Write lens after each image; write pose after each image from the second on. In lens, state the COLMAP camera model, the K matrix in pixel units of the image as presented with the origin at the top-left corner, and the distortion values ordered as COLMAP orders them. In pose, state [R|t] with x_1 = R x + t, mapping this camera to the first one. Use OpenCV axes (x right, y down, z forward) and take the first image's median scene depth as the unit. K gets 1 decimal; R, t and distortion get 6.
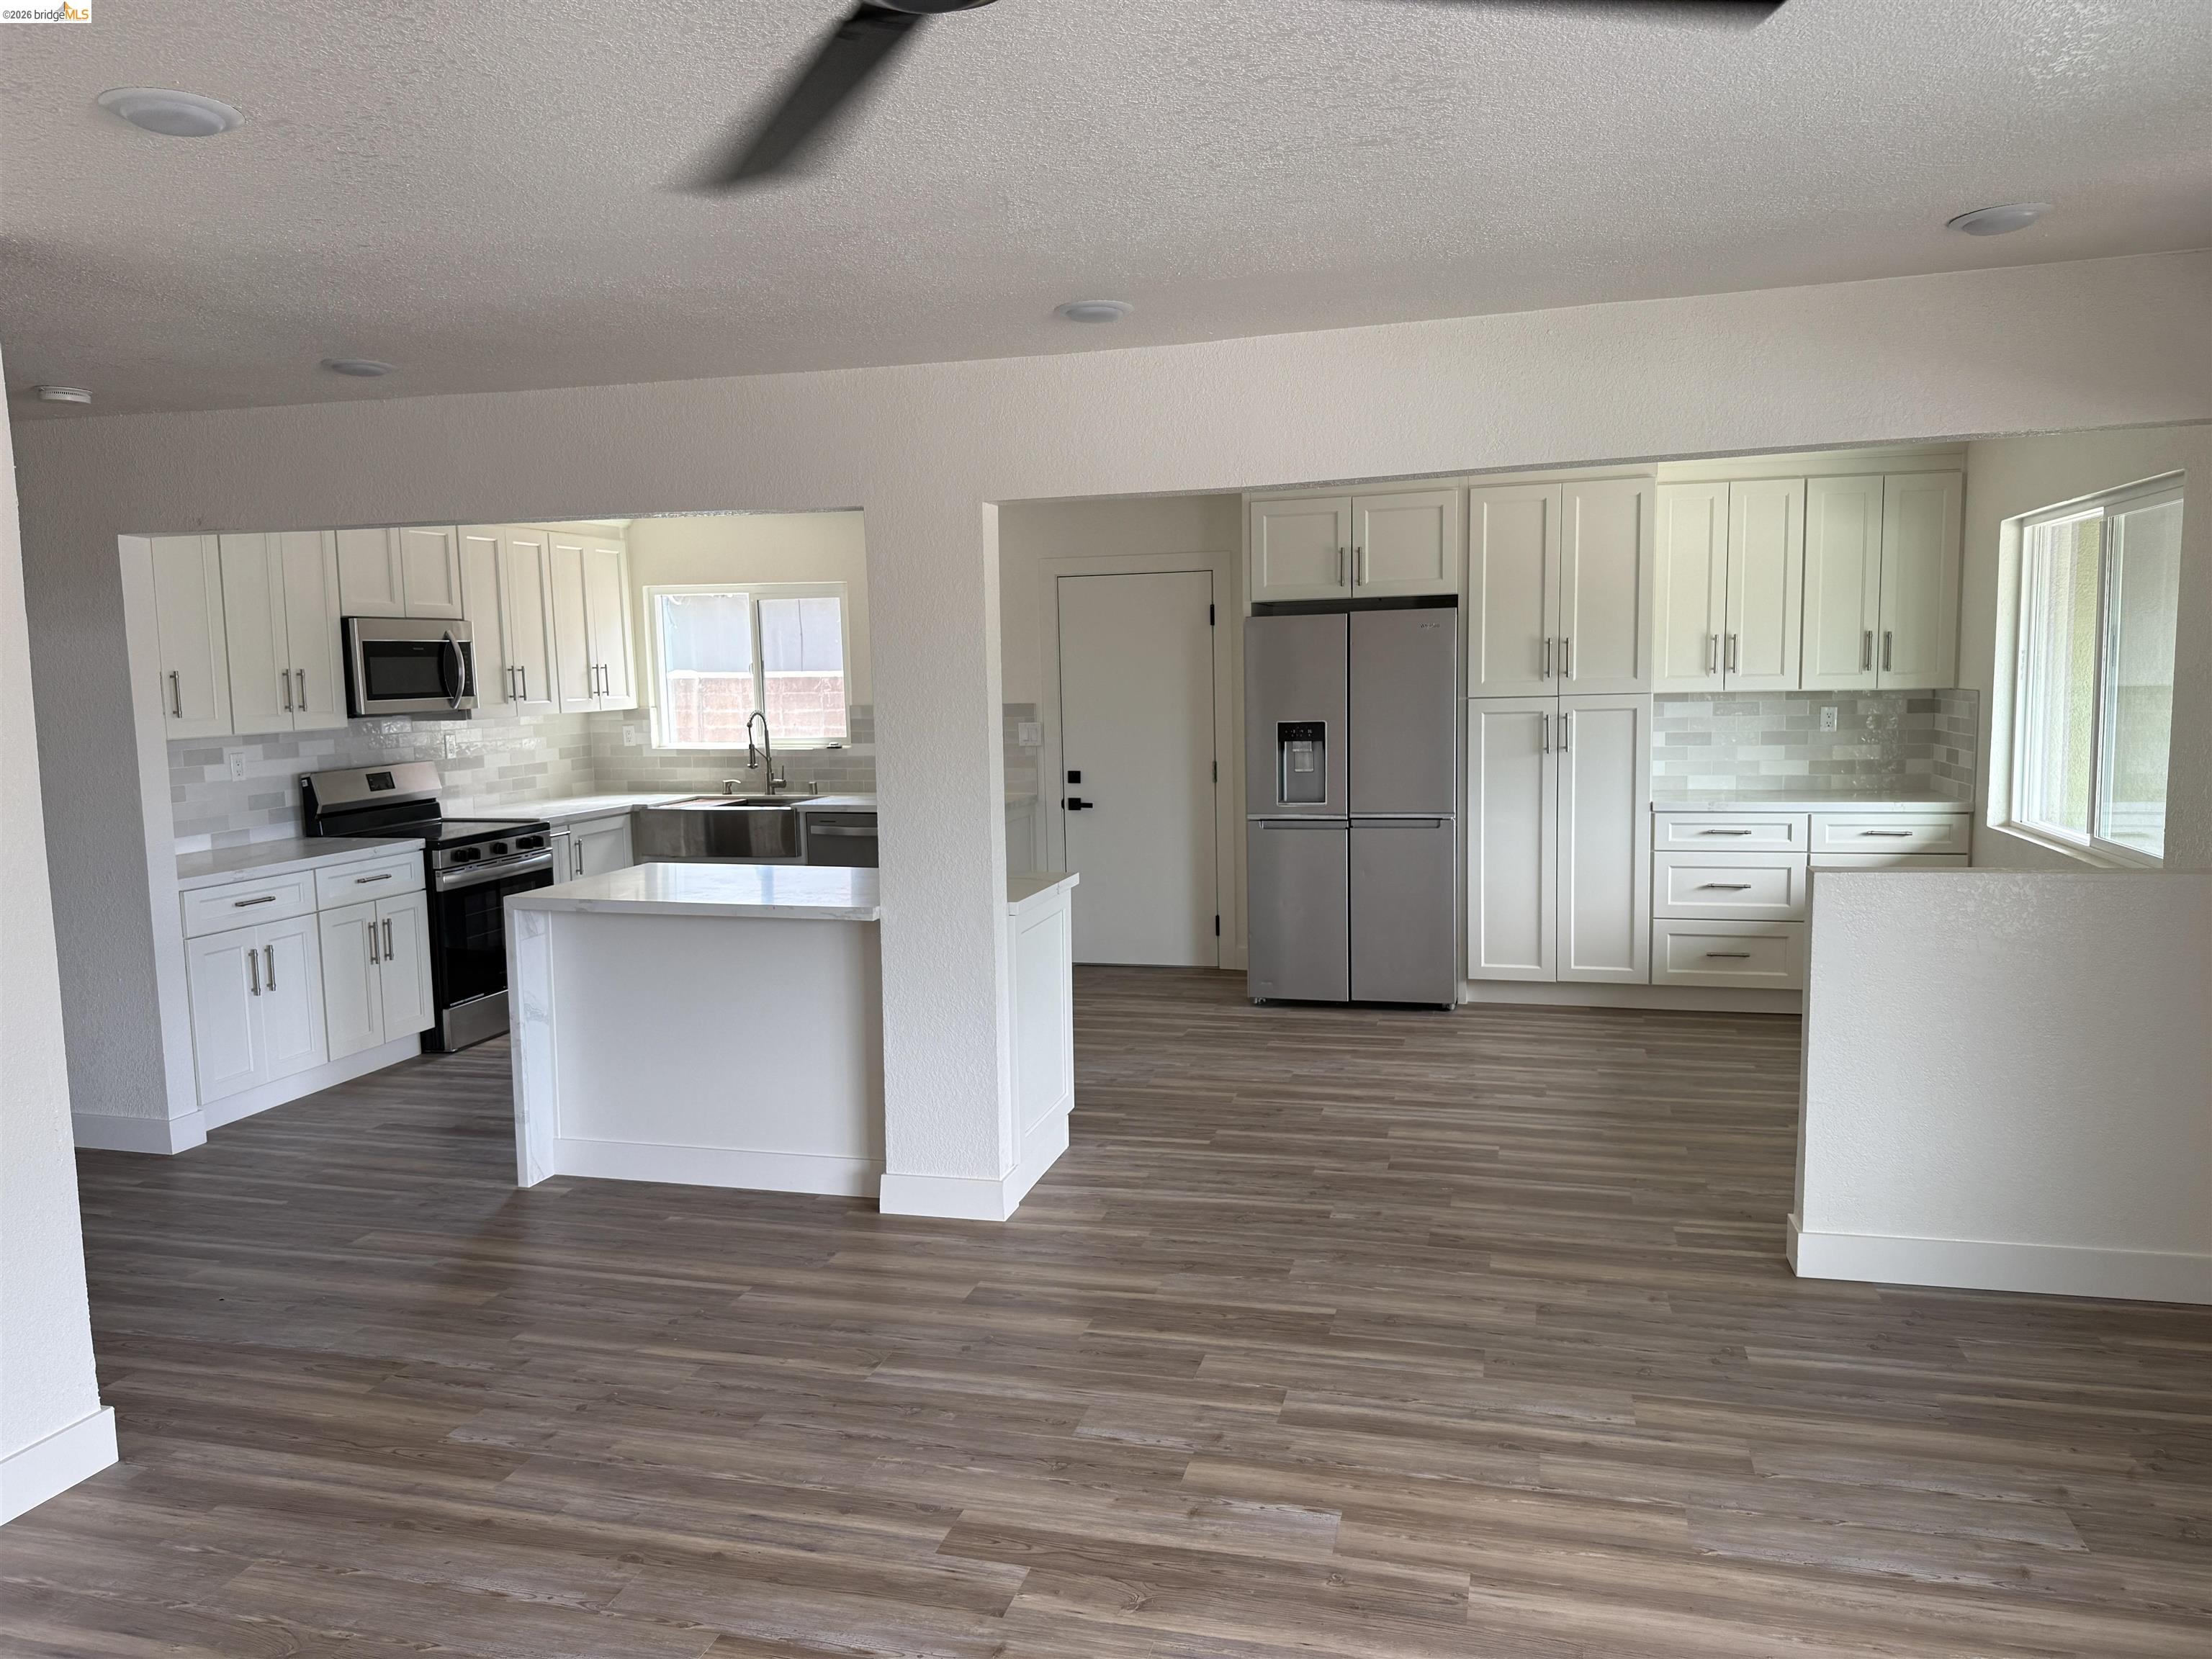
lens RADIAL K [[1546.2, 0, 1106.0], [0, 1546.2, 829.5], [0, 0, 1]] dist [0.117465, -0.102474]
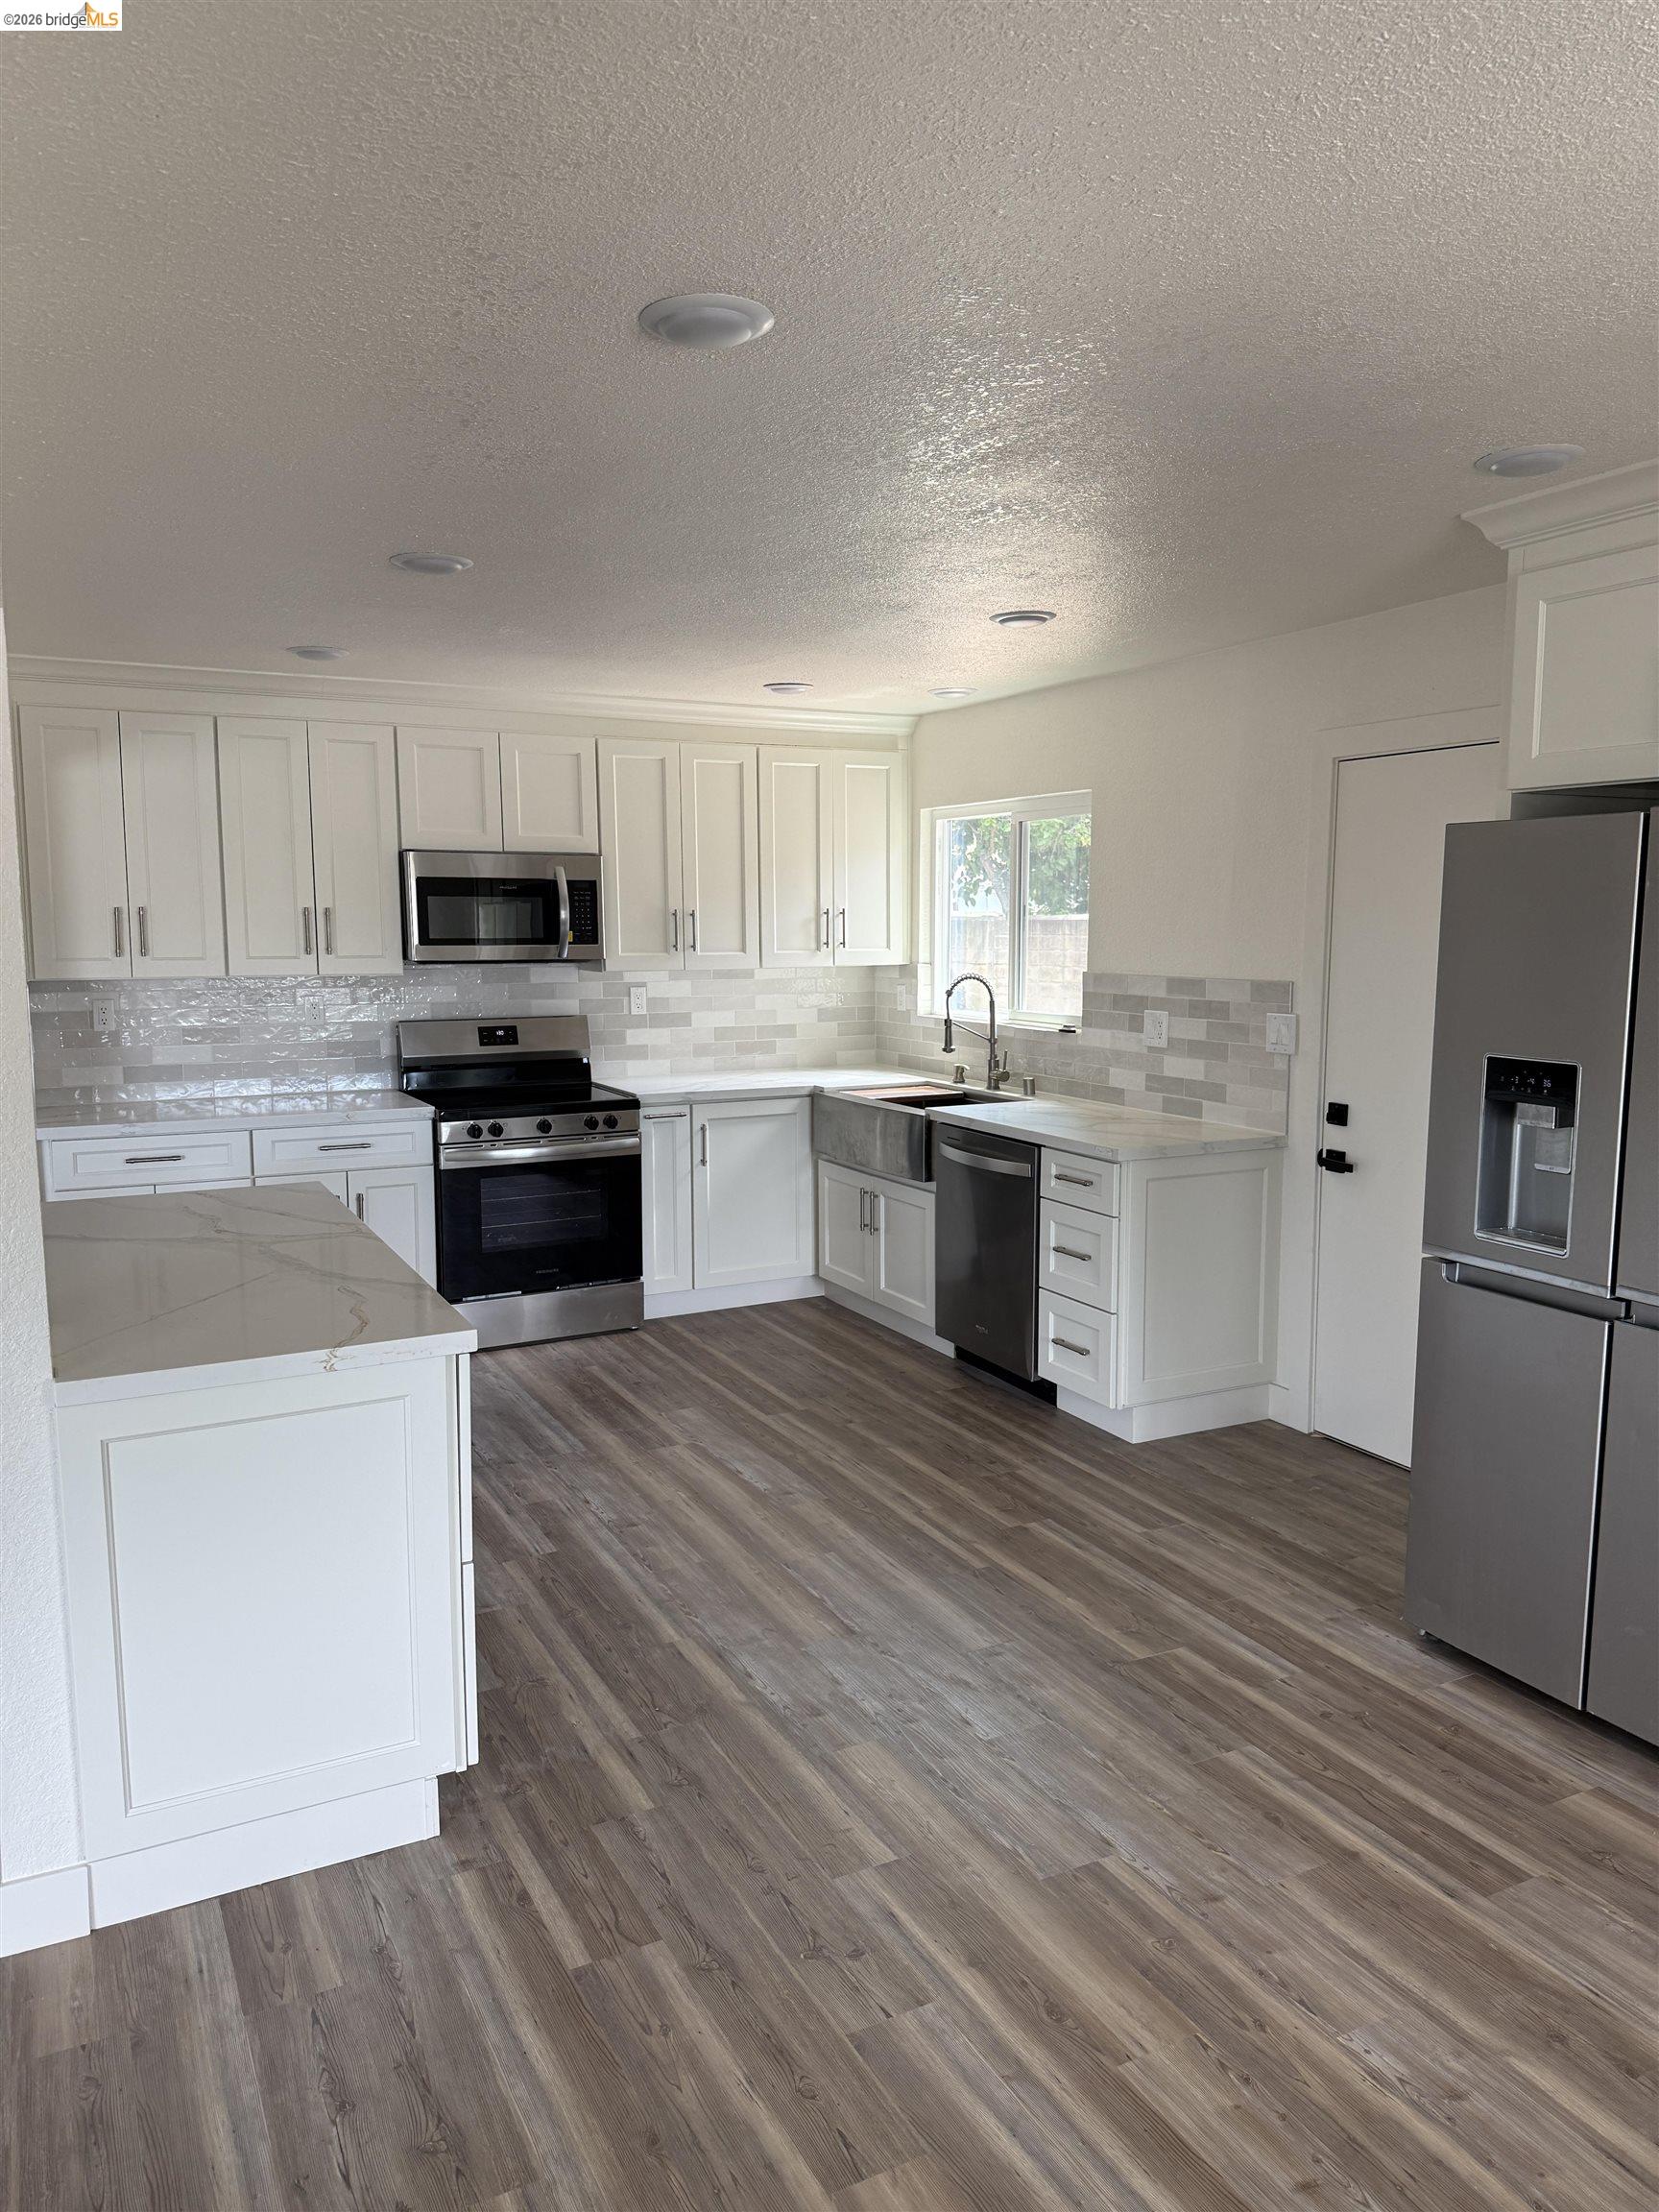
lens RADIAL K [[1538.6, 0, 829.5], [0, 1538.6, 1106.0], [0, 0, 1]] dist [0.058306, -0.092651]
pose [[0.672079, 0.111248, -0.732075, 0.292256], [-0.092846, 0.993508, 0.065738, -0.061476], [0.734635, 0.023789, 0.678045, 0.507973]]
